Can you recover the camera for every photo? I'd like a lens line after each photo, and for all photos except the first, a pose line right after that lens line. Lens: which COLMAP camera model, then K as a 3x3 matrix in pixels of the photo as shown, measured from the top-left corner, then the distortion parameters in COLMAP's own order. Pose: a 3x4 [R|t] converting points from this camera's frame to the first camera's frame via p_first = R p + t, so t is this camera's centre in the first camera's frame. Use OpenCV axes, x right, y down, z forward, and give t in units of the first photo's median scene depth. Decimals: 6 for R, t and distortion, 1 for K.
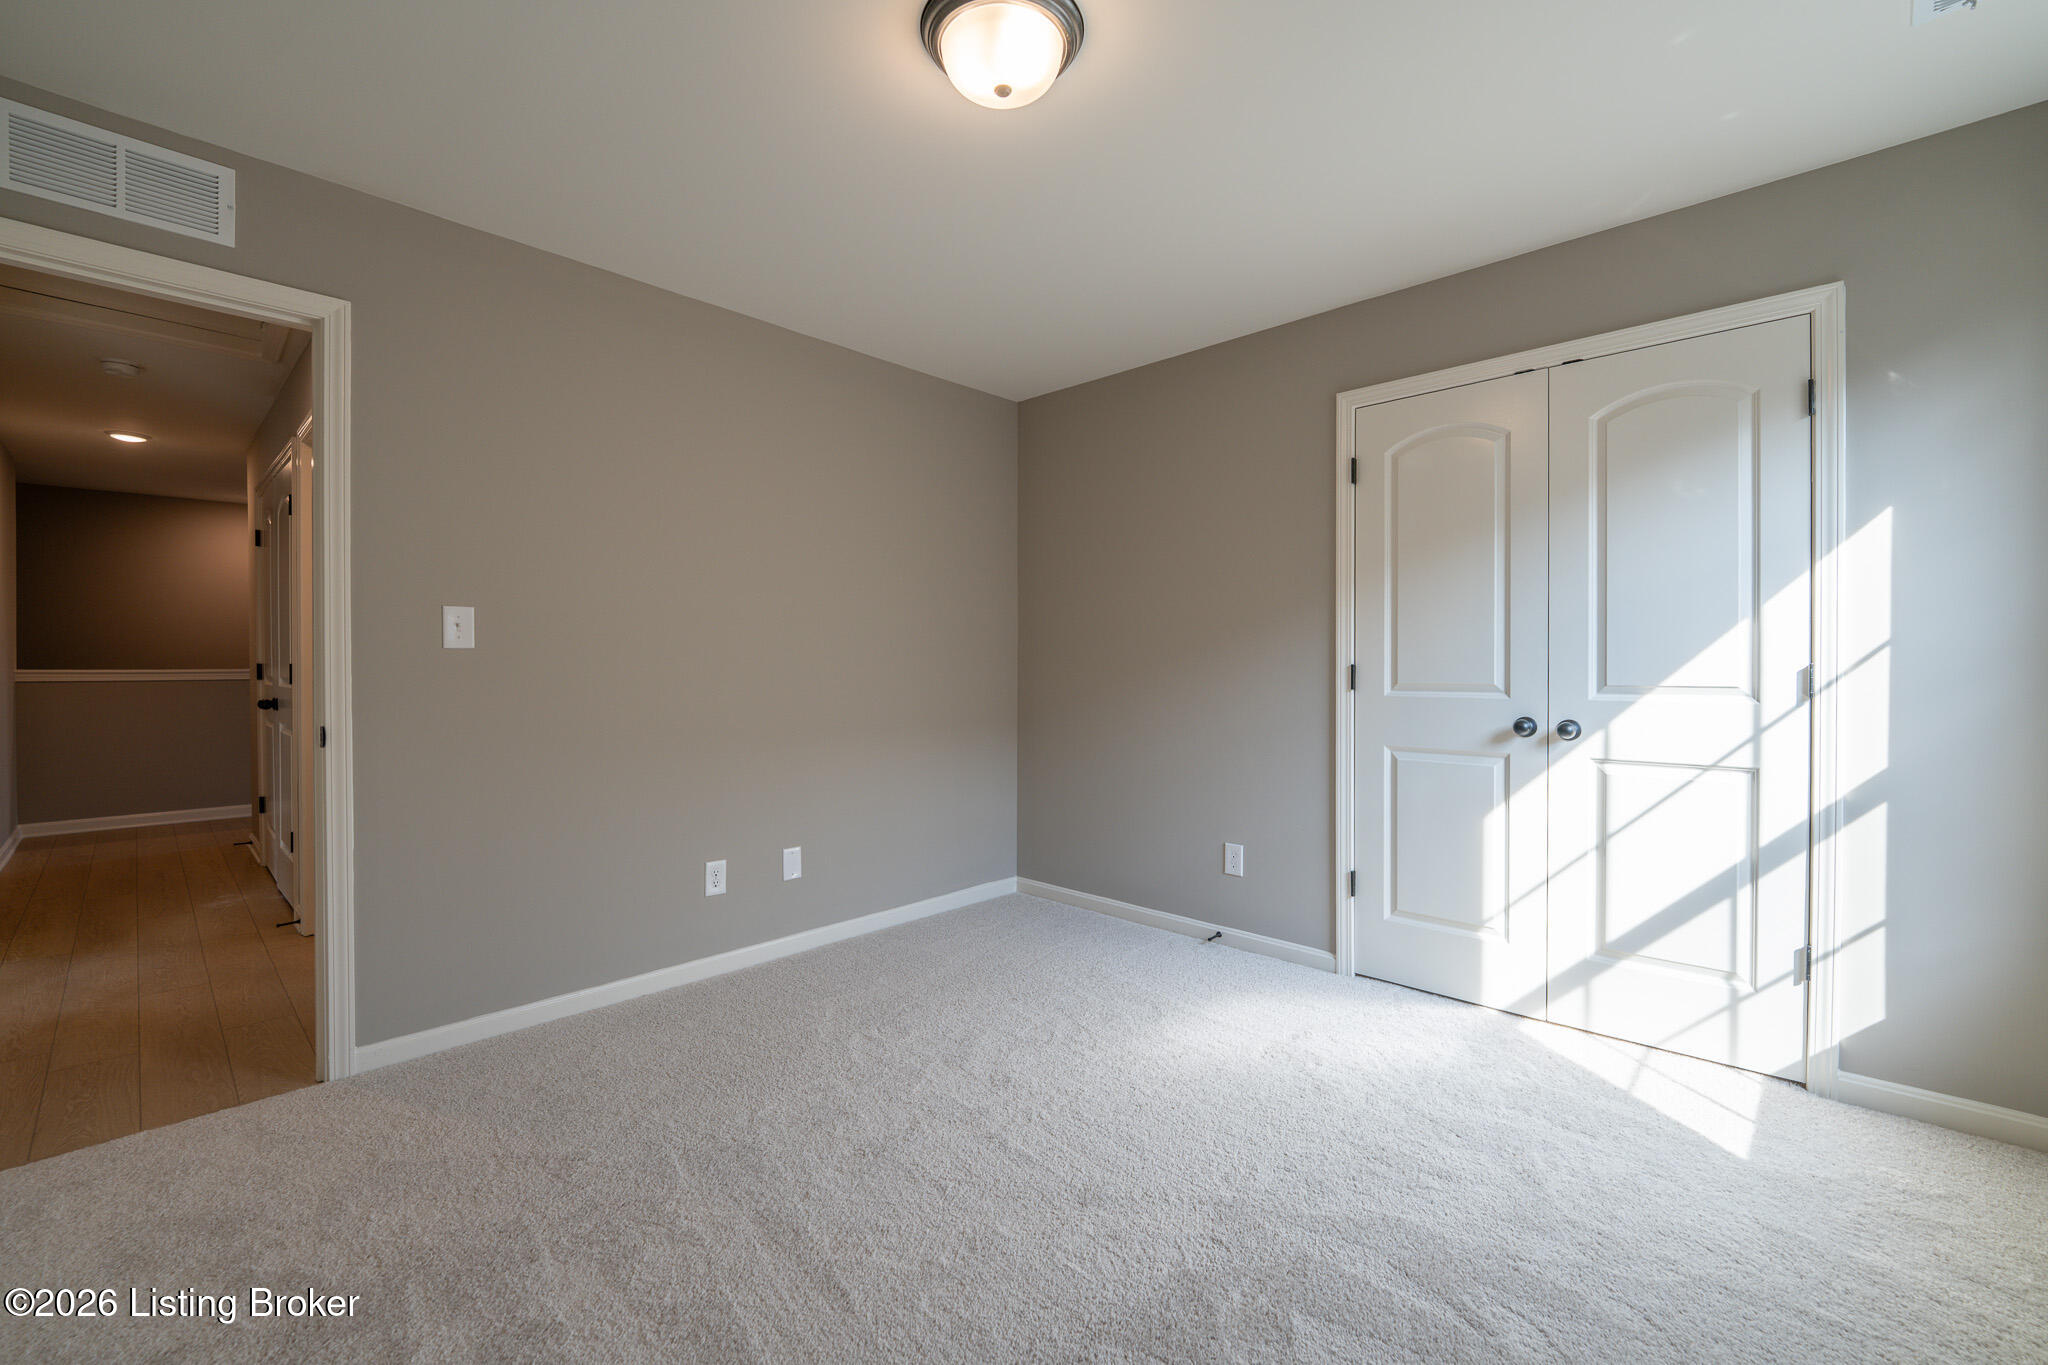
lens RADIAL K [[844.3, 0, 1021.2], [0, 844.3, 675.6], [0, 0, 1]] dist [-0.008580, -0.000503]
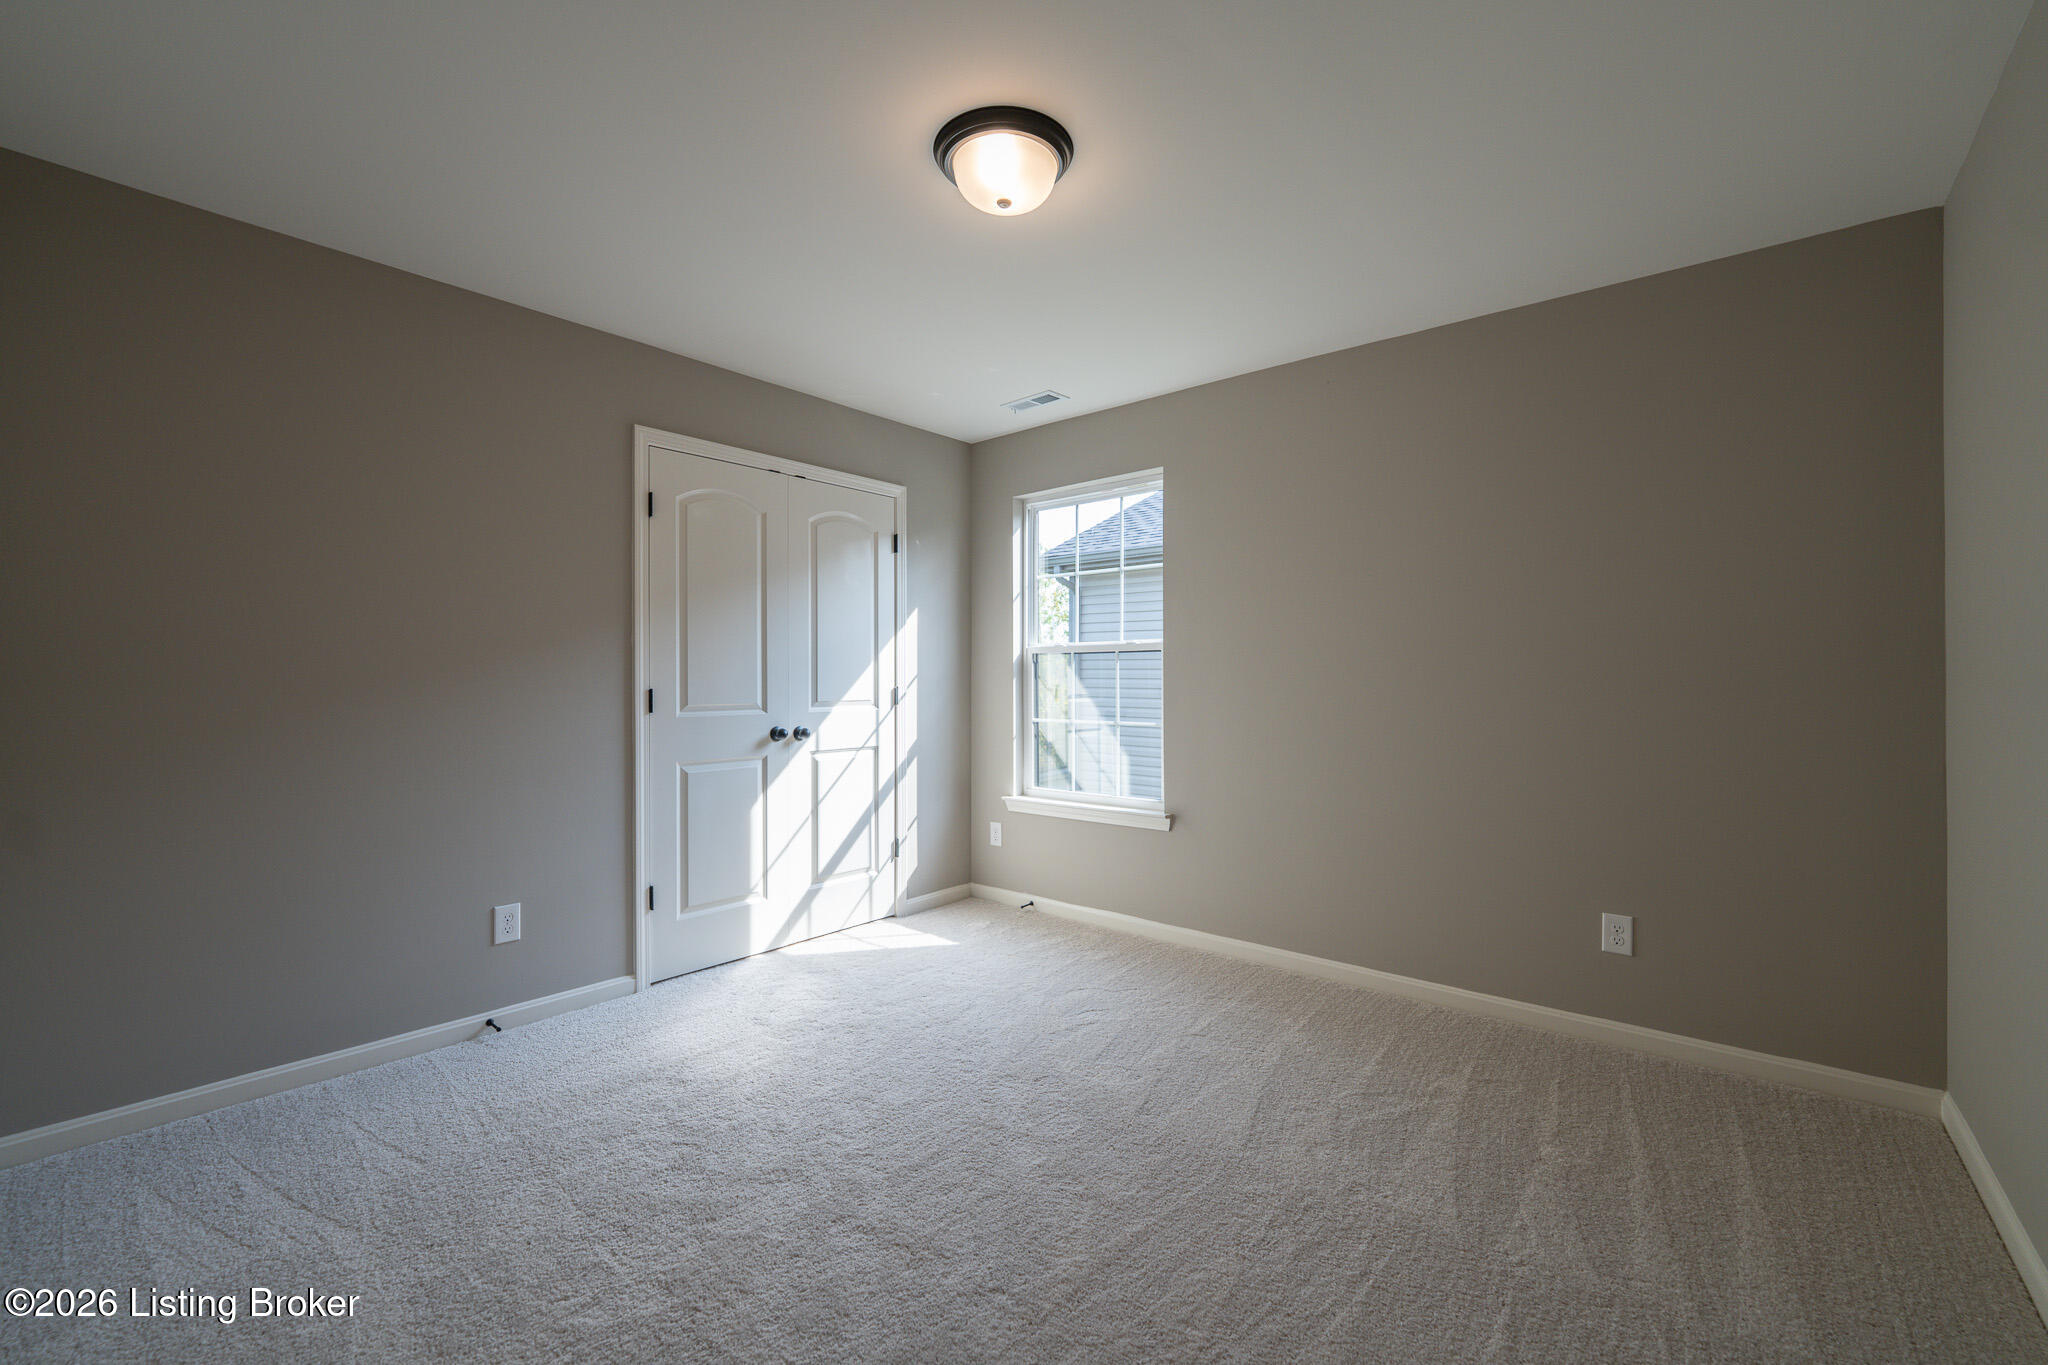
lens RADIAL K [[844.3, 0, 1021.2], [0, 844.3, 675.6], [0, 0, 1]] dist [-0.008580, -0.000503]
pose [[-0.055352, 0.005595, 0.998451, -0.819114], [0.012140, 0.999914, -0.004930, -0.022348], [-0.998393, 0.011849, -0.055415, 0.721119]]
